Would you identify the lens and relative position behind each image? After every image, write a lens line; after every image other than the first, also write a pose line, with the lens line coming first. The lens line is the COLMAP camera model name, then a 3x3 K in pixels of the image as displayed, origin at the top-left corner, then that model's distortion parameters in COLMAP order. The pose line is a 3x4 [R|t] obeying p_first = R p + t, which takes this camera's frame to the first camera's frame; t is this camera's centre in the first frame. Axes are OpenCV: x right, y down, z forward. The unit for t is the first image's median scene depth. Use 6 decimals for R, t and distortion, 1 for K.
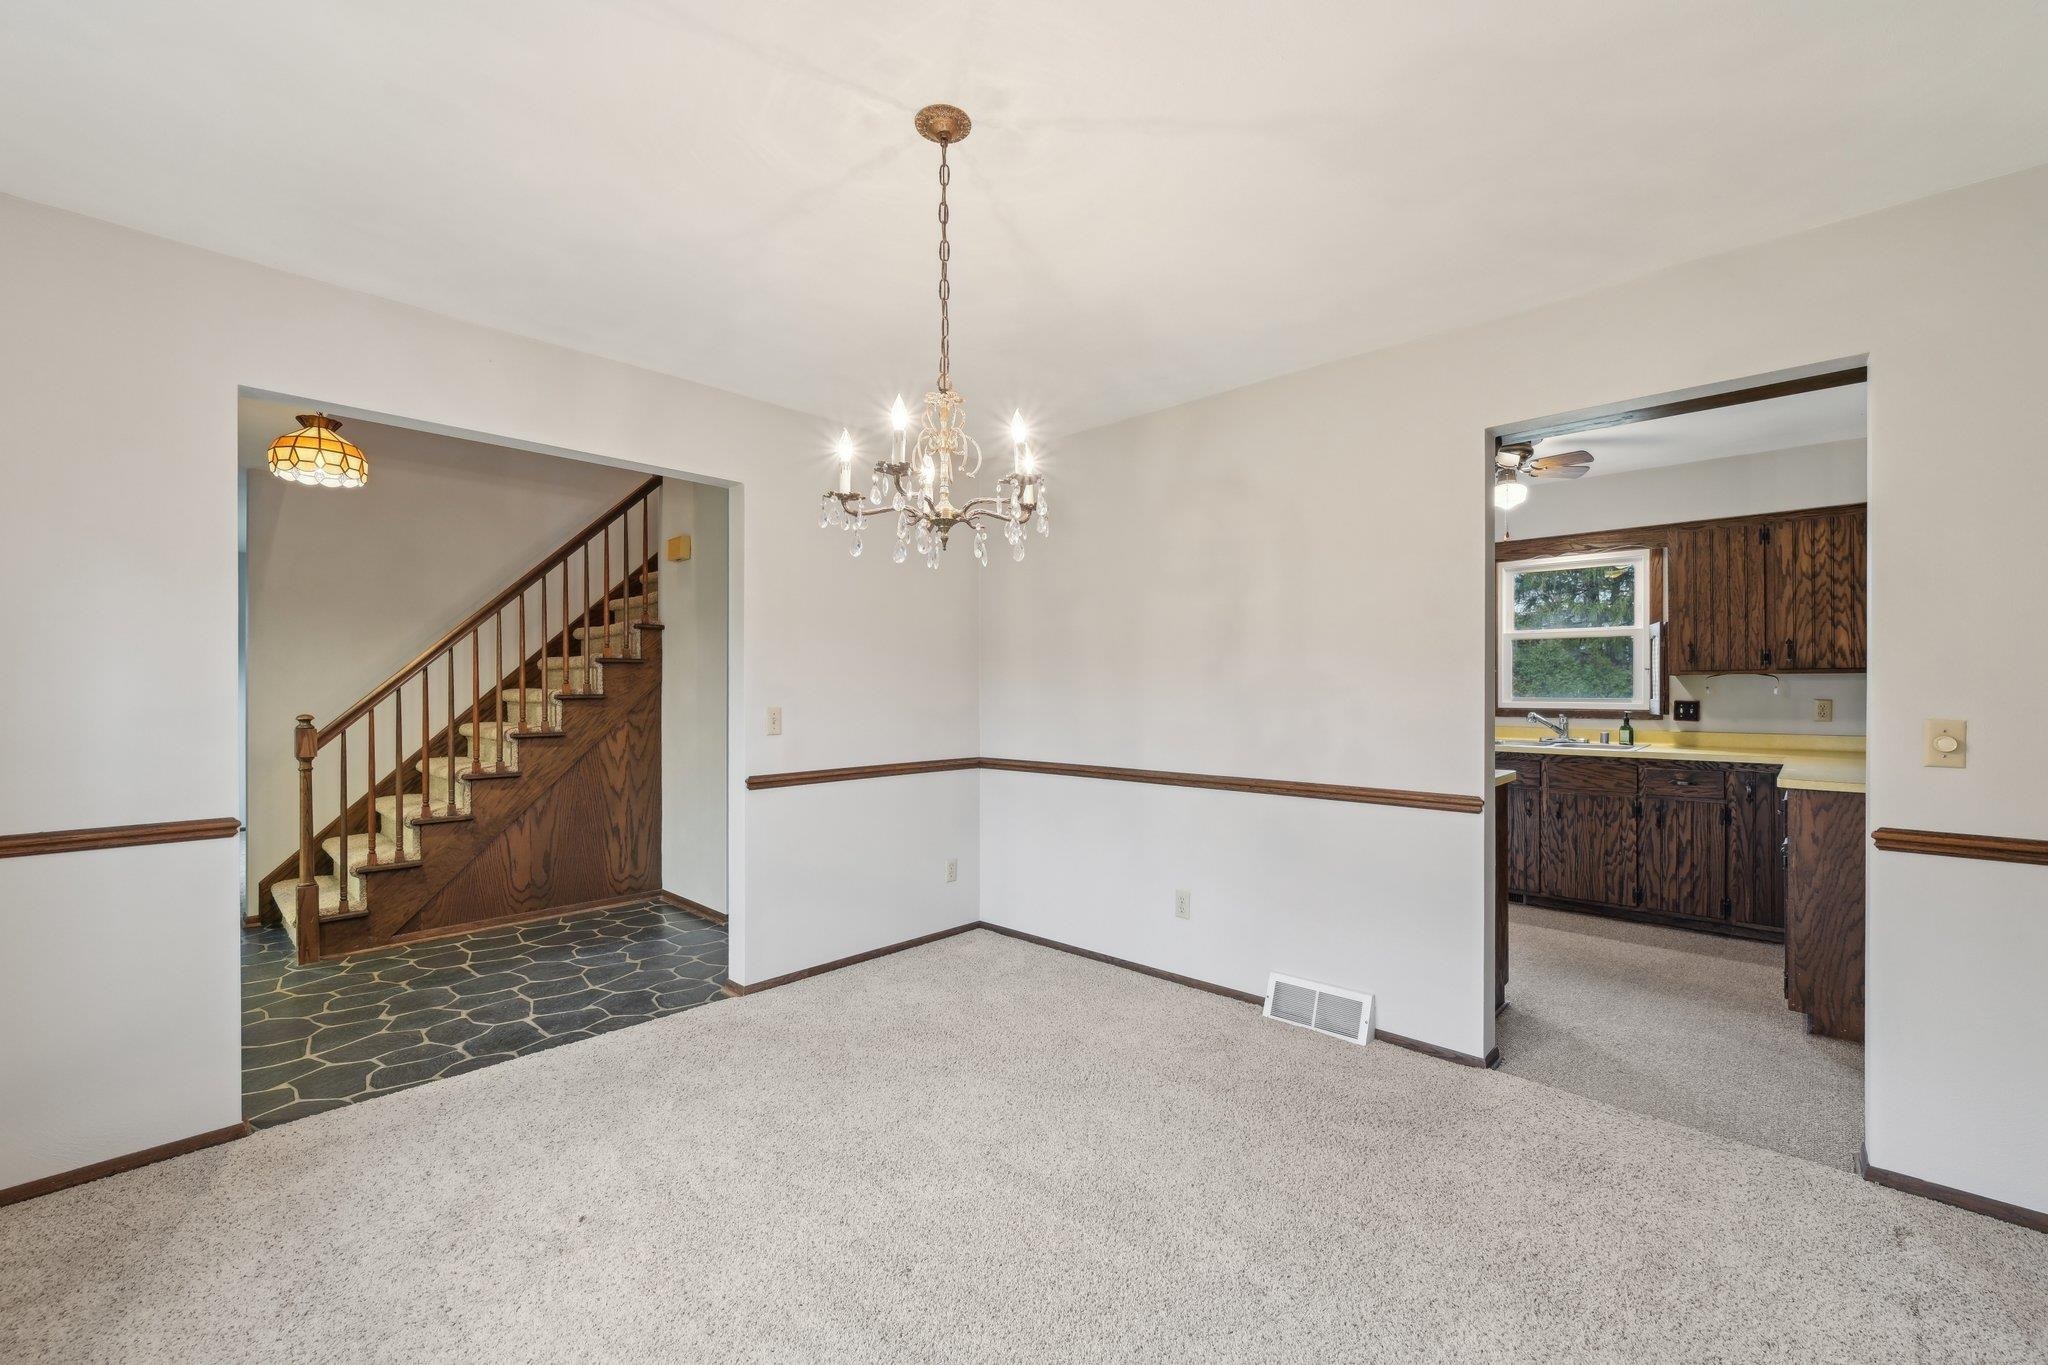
lens RADIAL K [[829.9, 0, 1027.4], [0, 829.9, 686.6], [0, 0, 1]] dist [0.000637, -0.001669]
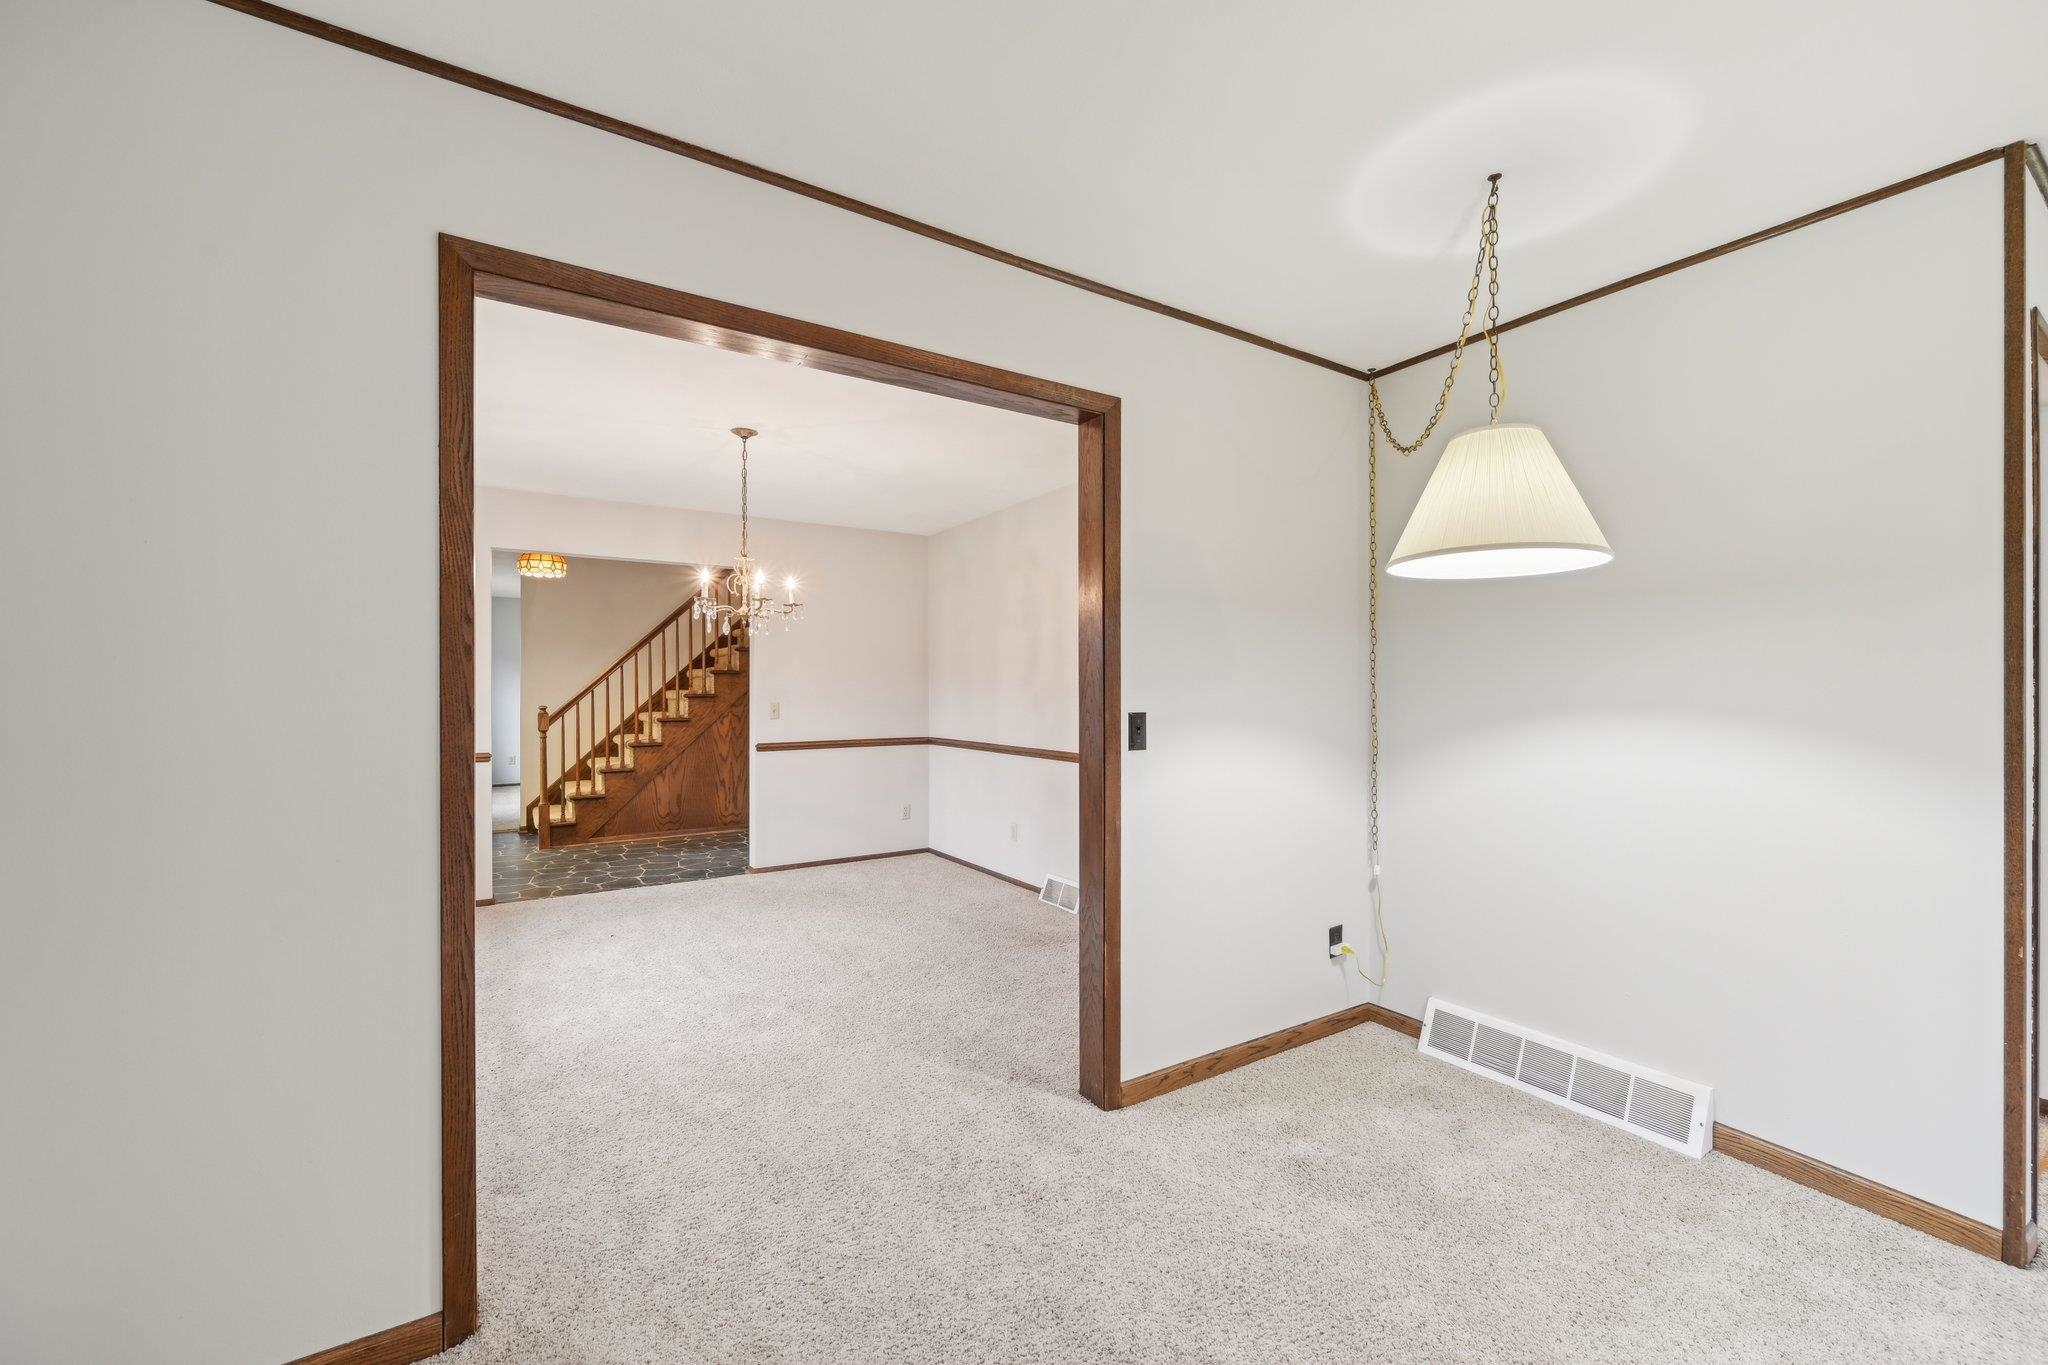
lens RADIAL K [[829.9, 0, 1032.5], [0, 829.9, 682.1], [0, 0, 1]] dist [0.000637, -0.001669]
pose [[0.970075, -0.003099, -0.242787, 0.859881], [0.002121, 0.999989, -0.004290, -0.008889], [0.242798, 0.003647, 0.970070, -0.686885]]
